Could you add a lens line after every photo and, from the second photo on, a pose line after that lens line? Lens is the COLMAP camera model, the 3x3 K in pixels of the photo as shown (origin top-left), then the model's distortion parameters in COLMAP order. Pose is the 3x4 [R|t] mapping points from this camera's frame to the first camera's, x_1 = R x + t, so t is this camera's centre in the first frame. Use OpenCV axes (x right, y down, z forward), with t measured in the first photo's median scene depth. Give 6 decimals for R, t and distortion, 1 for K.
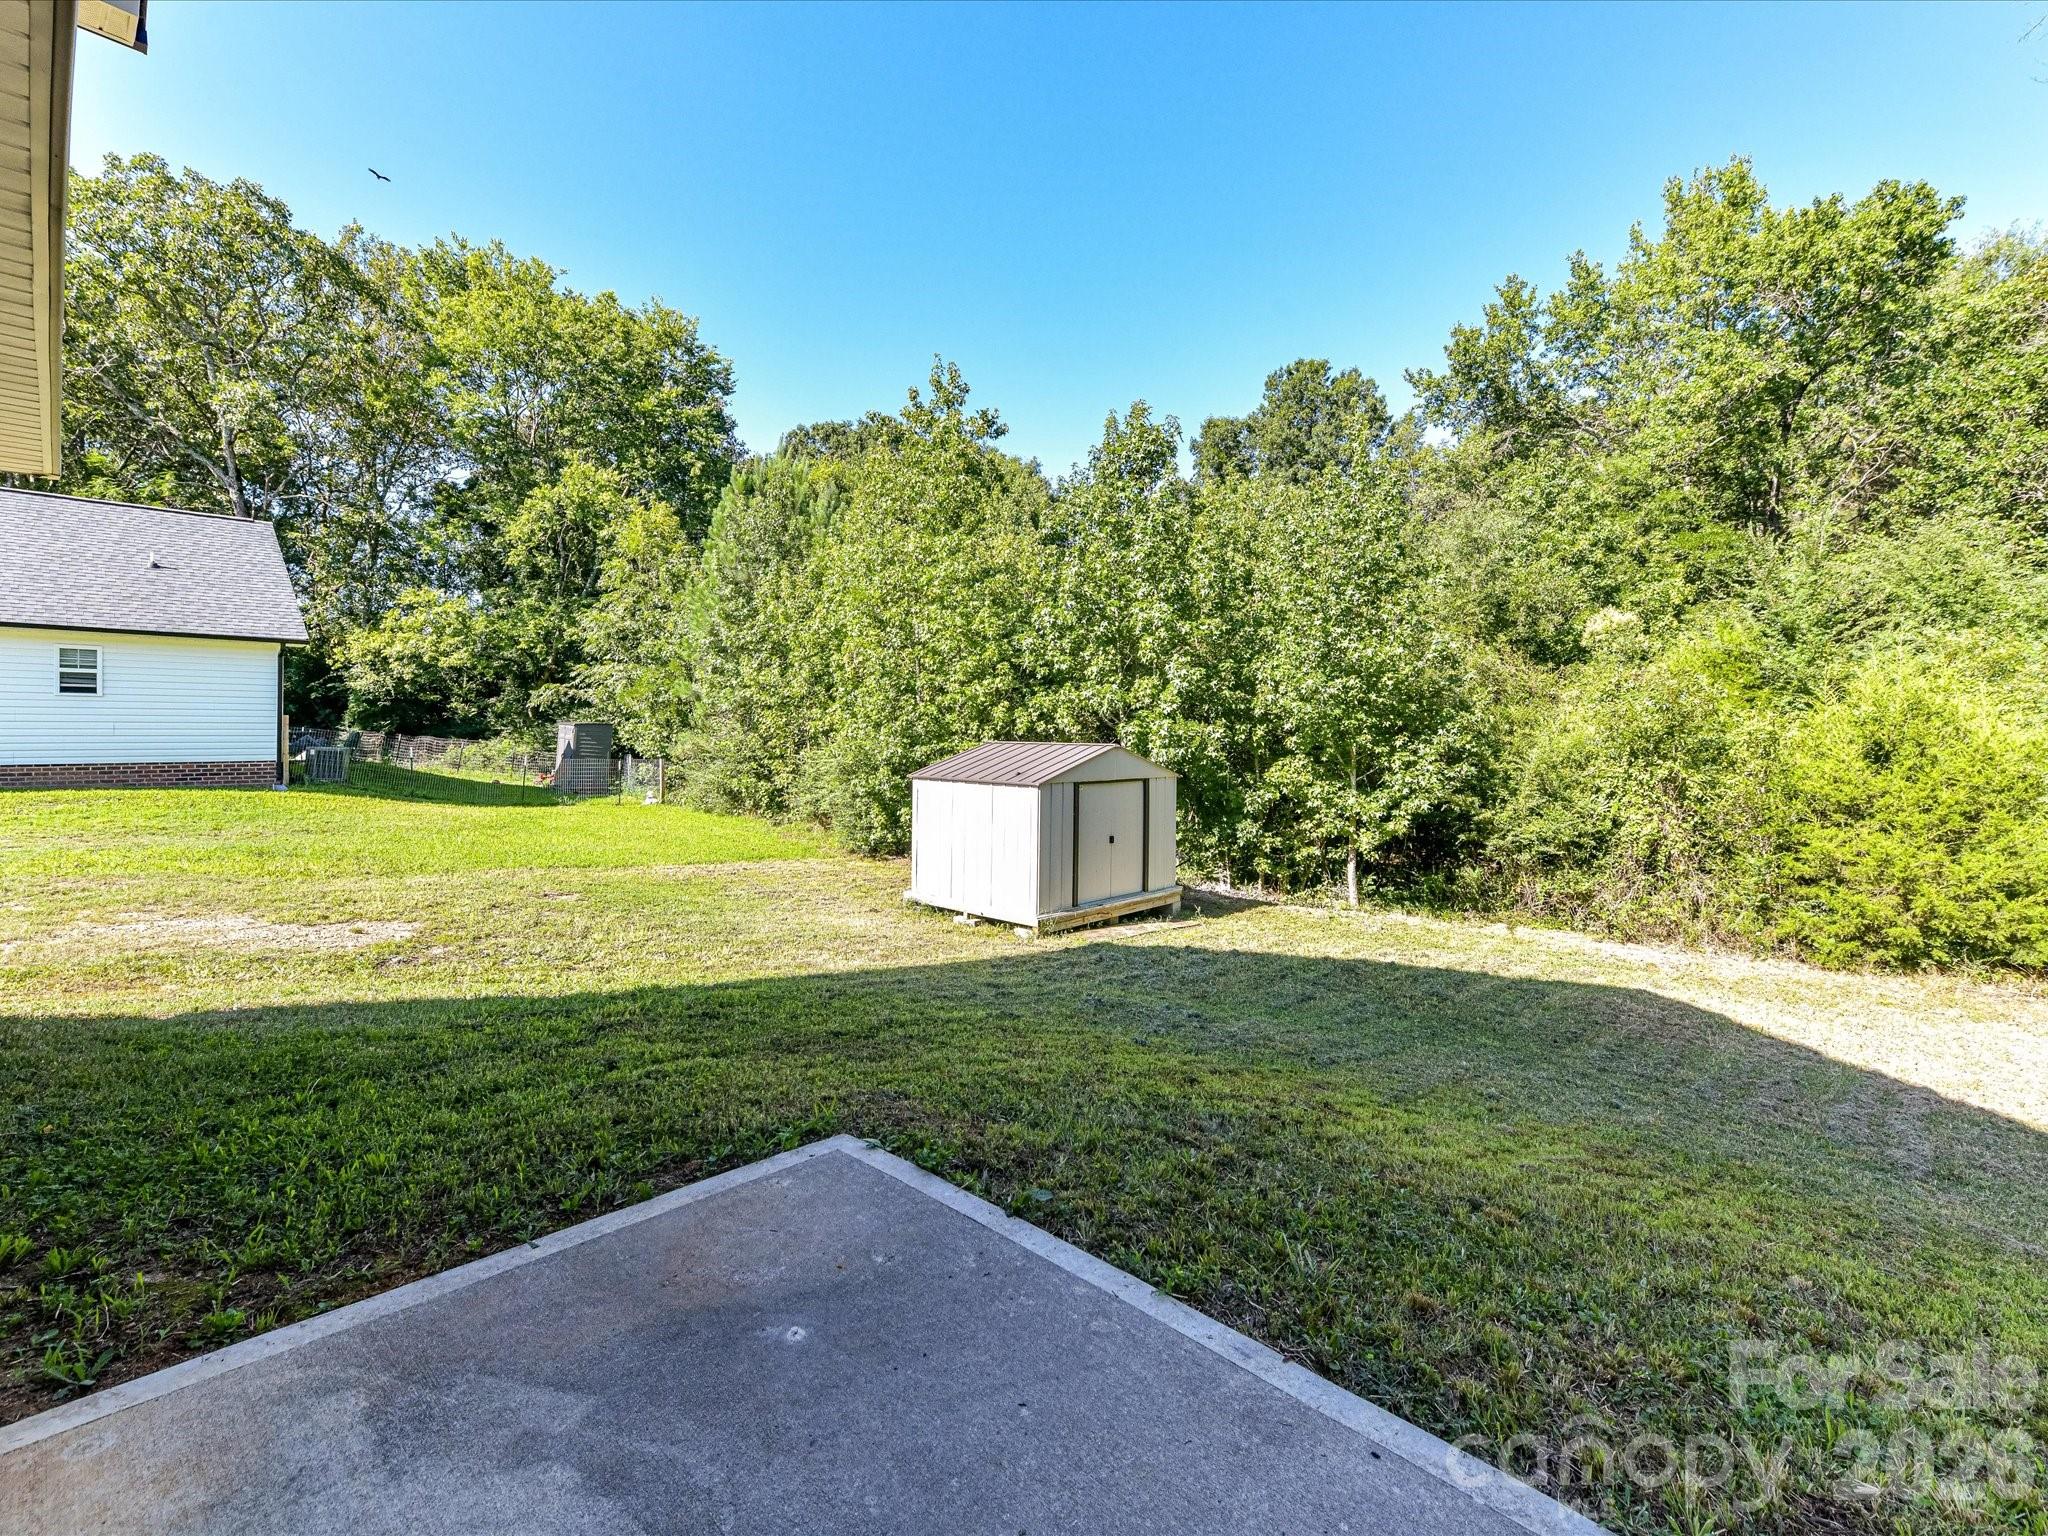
lens RADIAL K [[920.2, 0, 1029.5], [0, 920.2, 719.7], [0, 0, 1]] dist [0.011862, -0.004954]
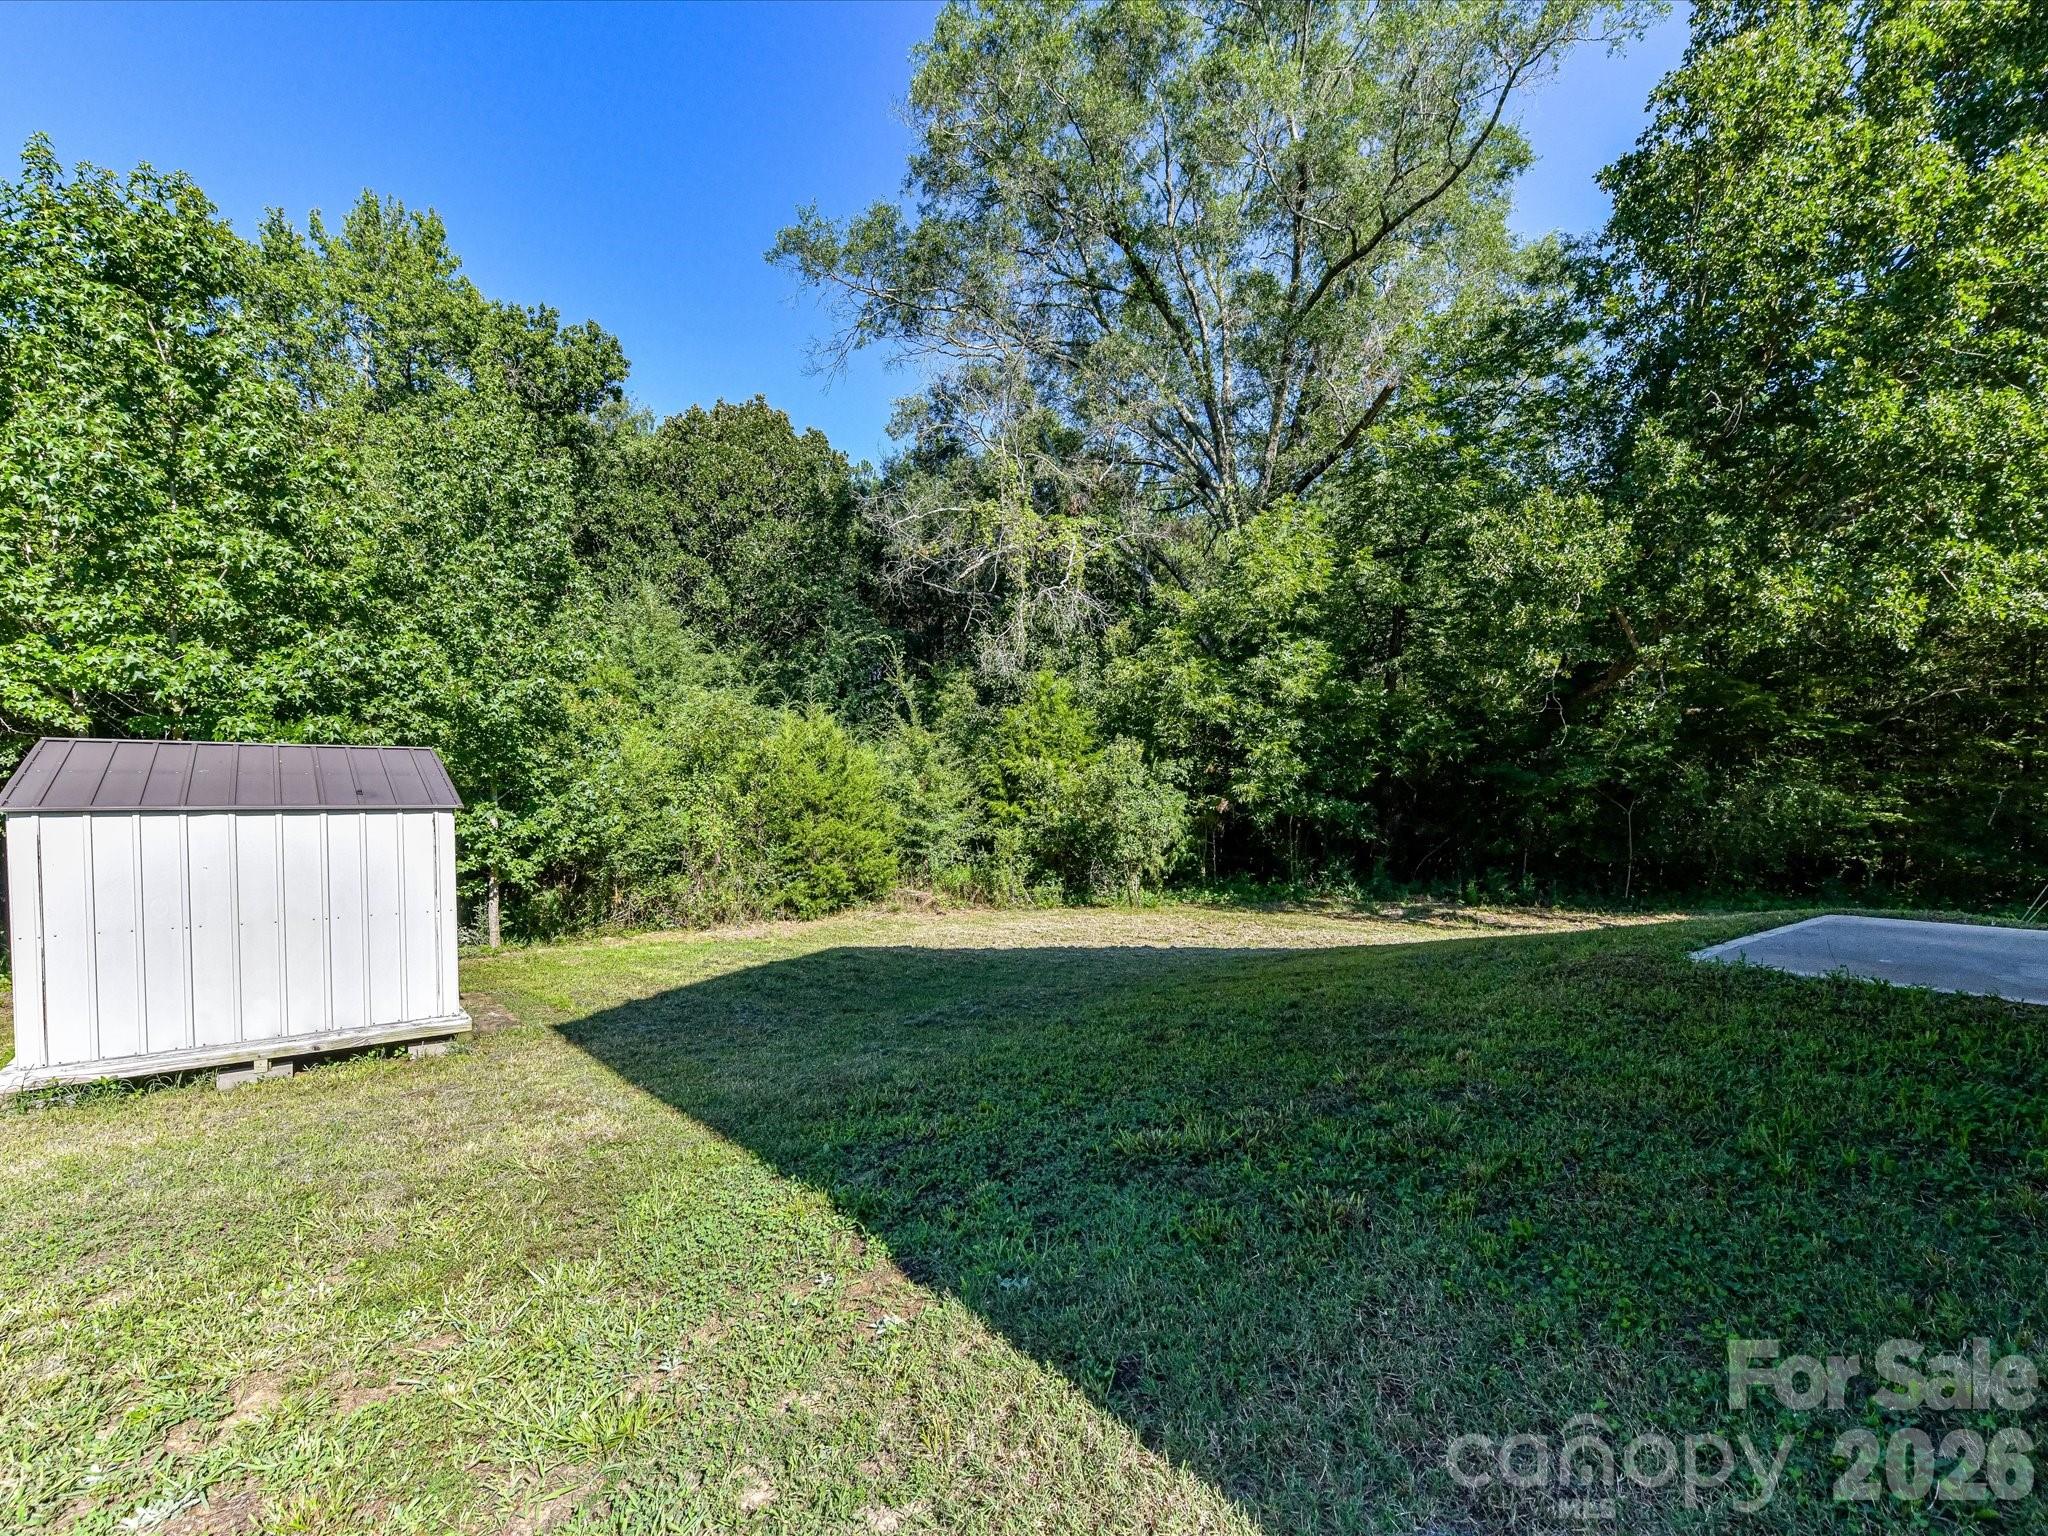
lens RADIAL K [[920.2, 0, 1029.5], [0, 920.2, 719.7], [0, 0, 1]] dist [0.011862, -0.004954]
pose [[0.144065, 0.058701, 0.987826, -0.366142], [-0.021364, 0.998191, -0.056201, 0.024314], [-0.989338, -0.013007, 0.145058, 0.332969]]
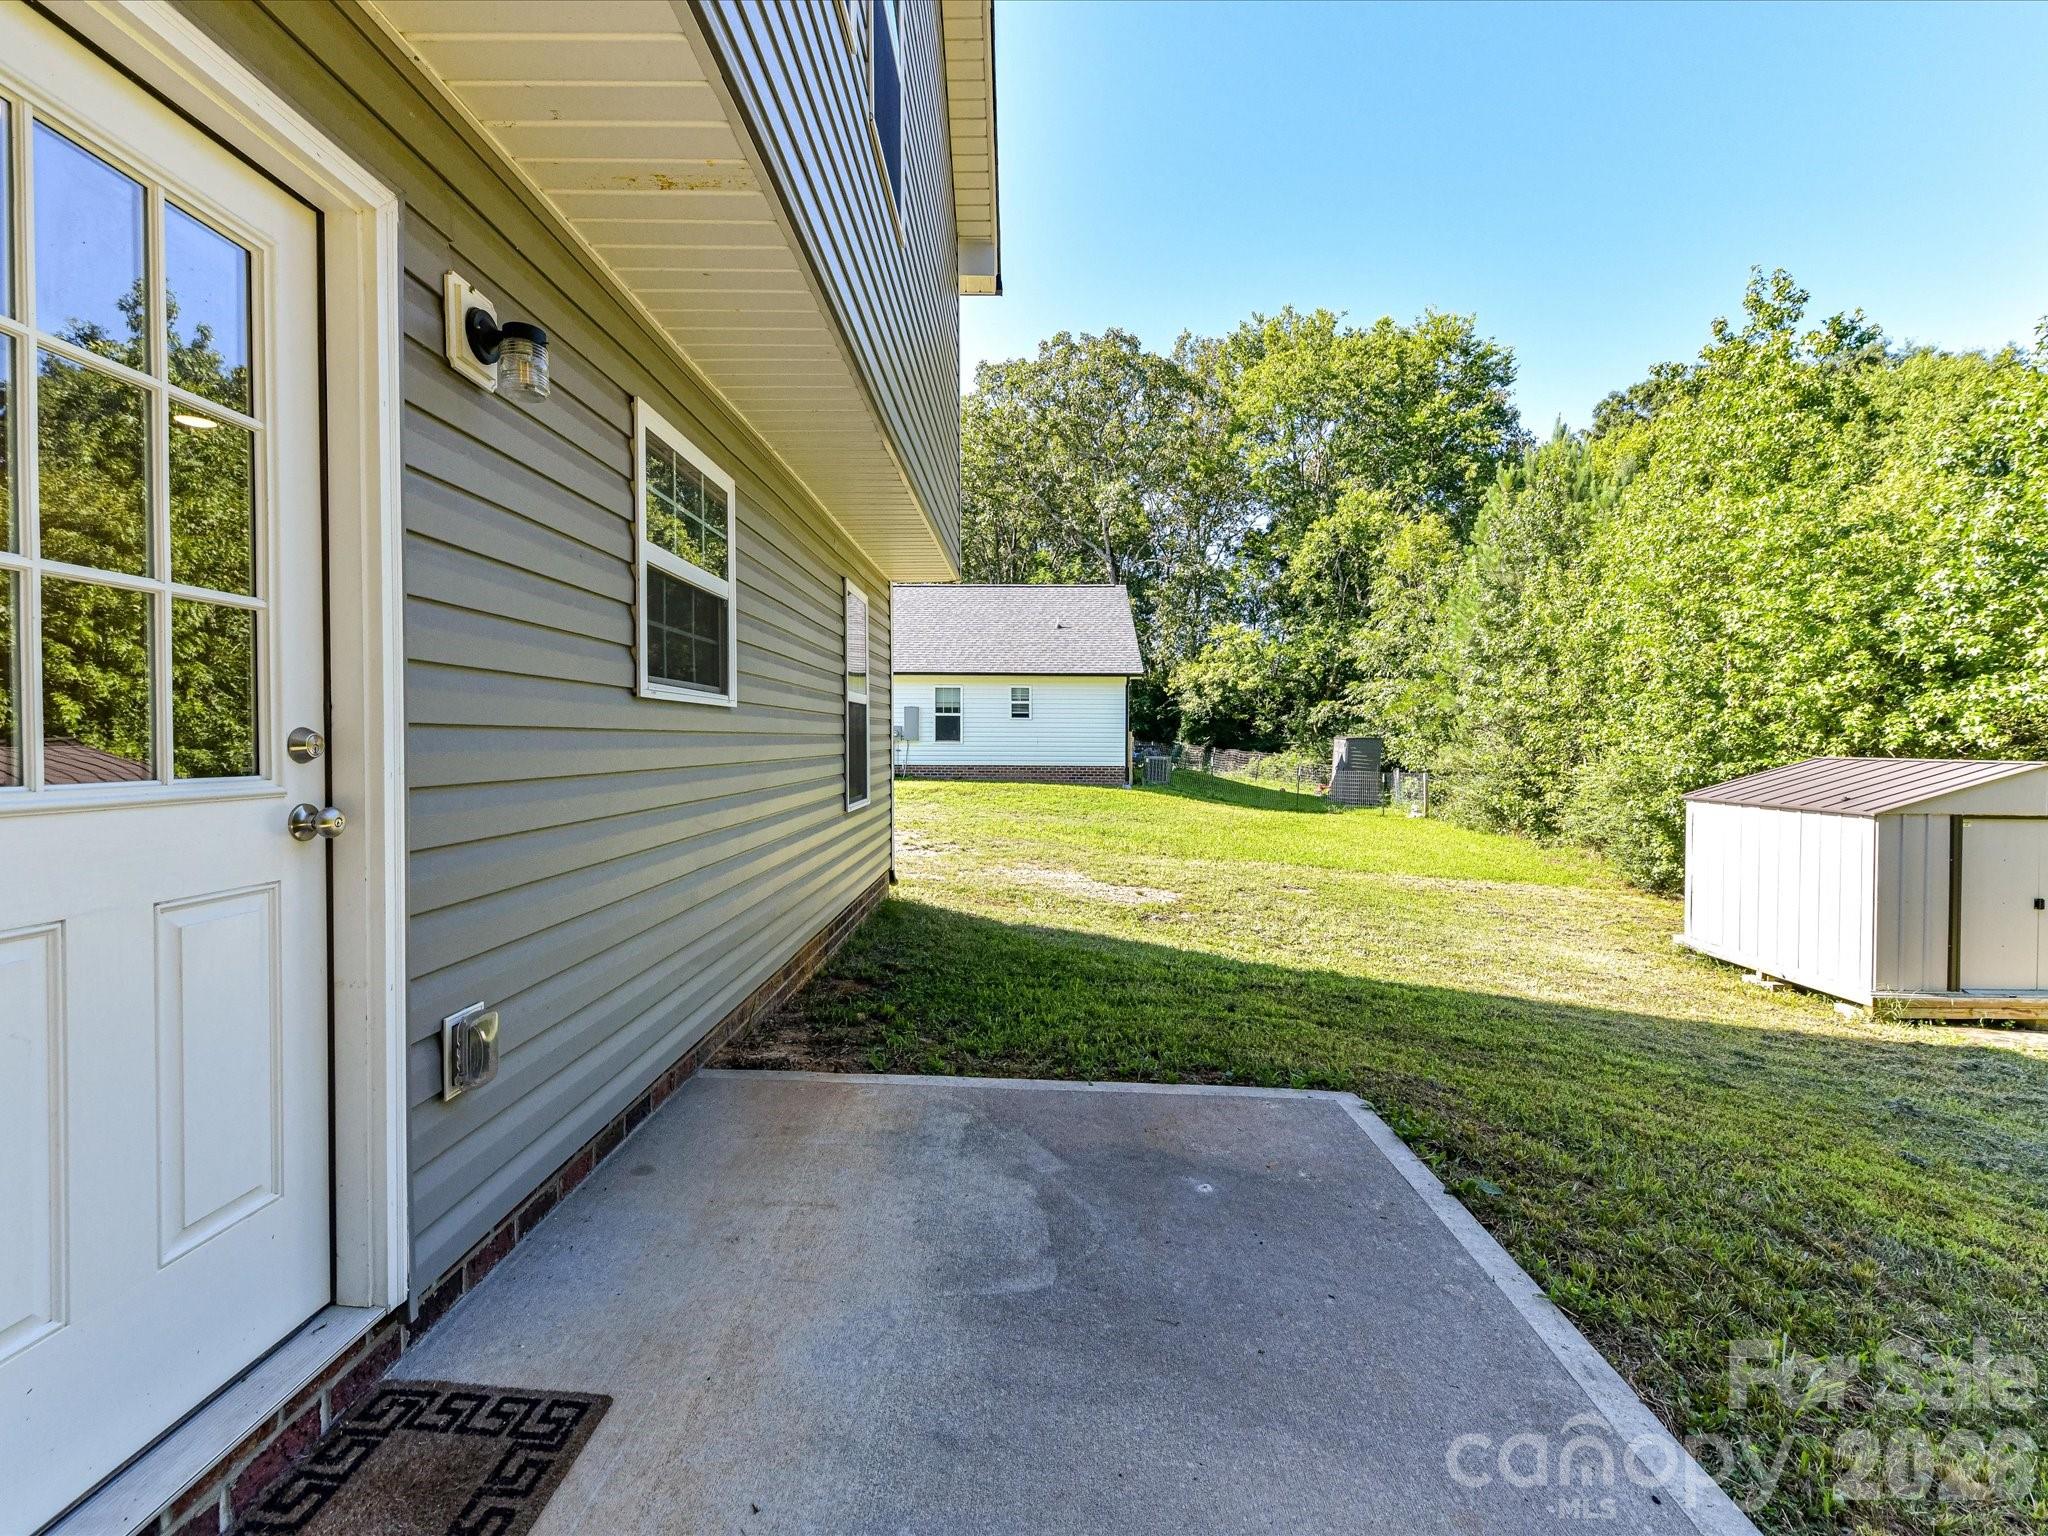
lens RADIAL K [[931.2, 0, 1017.0], [0, 931.2, 743.8], [0, 0, 1]] dist [0.011501, -0.005279]
pose [[0.674892, 0.001311, -0.737916, 0.063458], [0.004626, 0.999971, 0.006008, 0.003886], [0.737902, -0.007468, 0.674866, -0.008706]]
